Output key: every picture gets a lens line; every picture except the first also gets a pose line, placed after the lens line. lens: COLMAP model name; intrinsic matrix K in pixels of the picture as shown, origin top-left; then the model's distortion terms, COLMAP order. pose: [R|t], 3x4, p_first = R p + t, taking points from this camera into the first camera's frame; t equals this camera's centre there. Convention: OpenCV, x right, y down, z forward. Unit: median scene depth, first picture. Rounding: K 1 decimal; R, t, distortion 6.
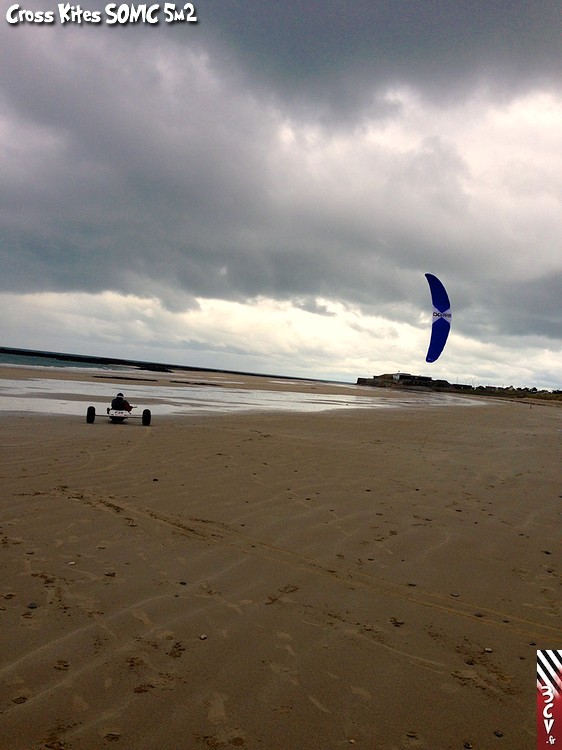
lens RADIAL K [[662.0, 0, 276.0], [0, 662.0, 375.7], [0, 0, 1]] dist [0.102131, -0.193648]
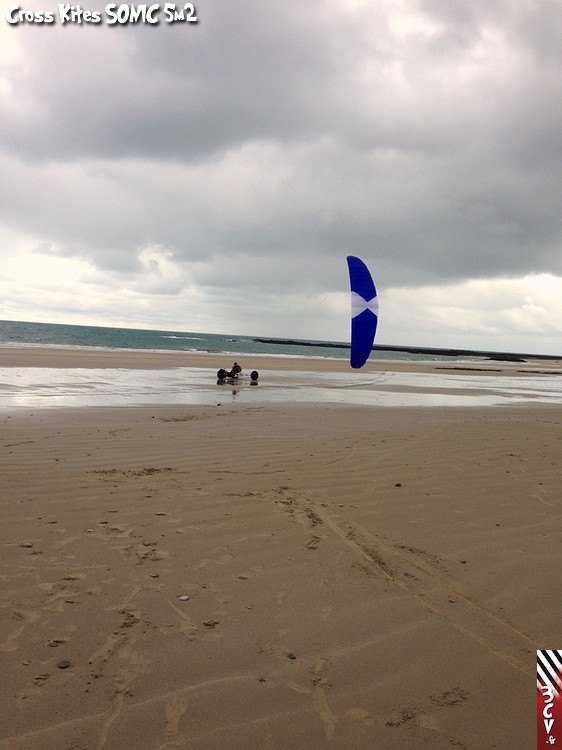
lens RADIAL K [[662.0, 0, 276.0], [0, 662.0, 375.7], [0, 0, 1]] dist [0.102131, -0.193648]
pose [[0.876190, -0.021174, -0.481500, 0.172187], [0.027485, 0.999604, 0.006057, 0.019246], [0.481181, -0.018541, 0.876425, 0.378882]]
